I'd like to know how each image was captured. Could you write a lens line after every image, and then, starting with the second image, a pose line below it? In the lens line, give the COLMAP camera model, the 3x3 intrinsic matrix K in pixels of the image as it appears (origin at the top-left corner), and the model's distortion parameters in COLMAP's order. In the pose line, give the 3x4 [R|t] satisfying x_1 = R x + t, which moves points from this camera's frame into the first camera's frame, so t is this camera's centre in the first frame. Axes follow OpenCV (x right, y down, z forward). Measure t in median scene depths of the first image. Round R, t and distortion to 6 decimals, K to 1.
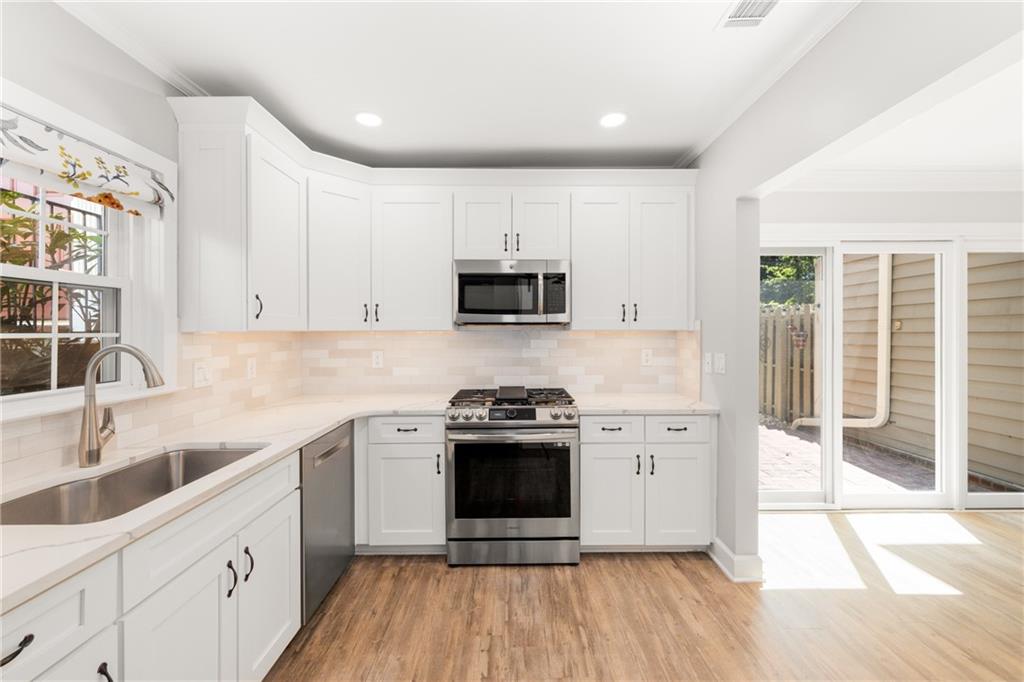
lens RADIAL K [[449.2, 0, 512.1], [0, 449.2, 339.7], [0, 0, 1]] dist [-0.003358, -0.000003]
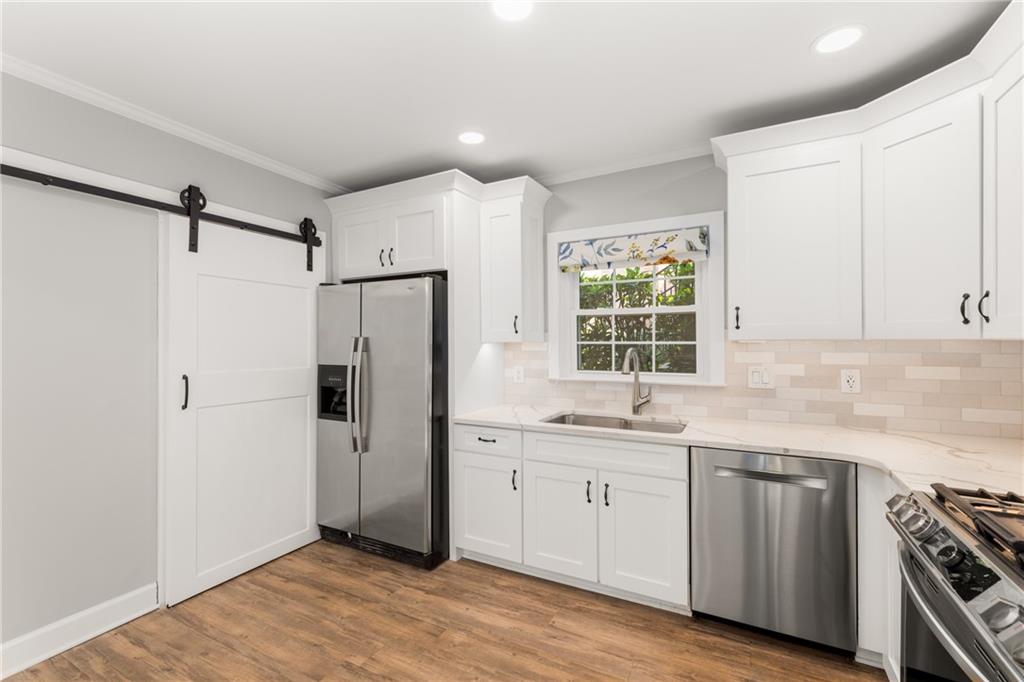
lens RADIAL K [[449.2, 0, 512.9], [0, 449.2, 339.2], [0, 0, 1]] dist [-0.003358, -0.000003]
pose [[-0.473669, 0.002137, -0.880700, 0.839997], [-0.006618, 0.999960, 0.005986, -0.031620], [0.880678, 0.008664, -0.473636, 1.343587]]
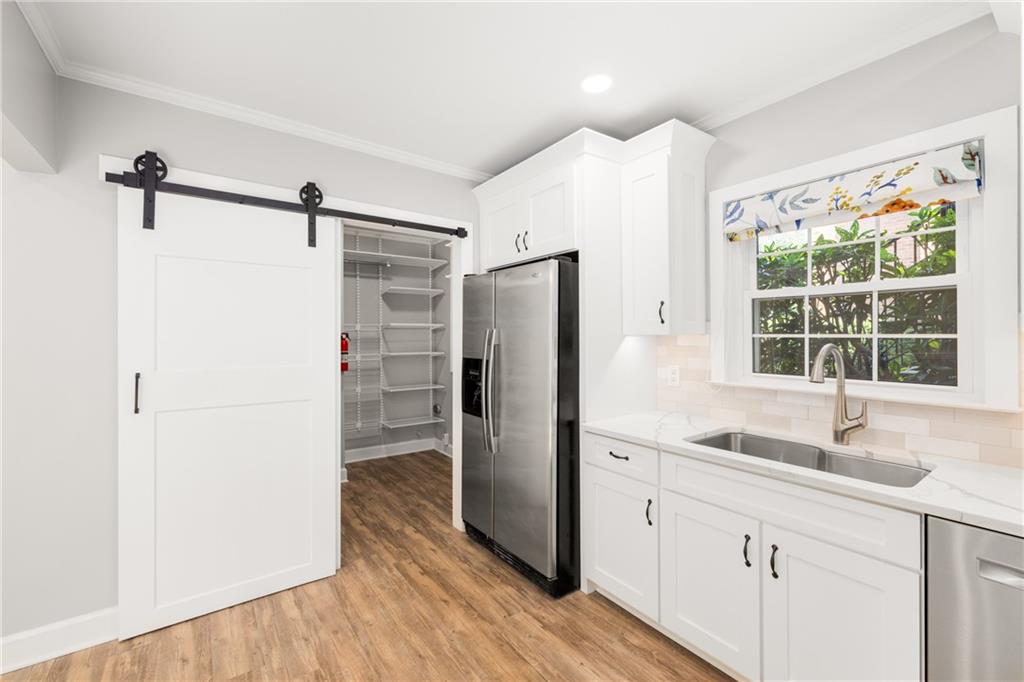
lens RADIAL K [[449.2, 0, 523.2], [0, 449.2, 335.5], [0, 0, 1]] dist [-0.003358, -0.000003]
pose [[-0.797254, 0.005292, -0.603621, 0.438372], [-0.003077, 0.999913, 0.012830, -0.023222], [0.603636, 0.012086, -0.797168, 1.368025]]
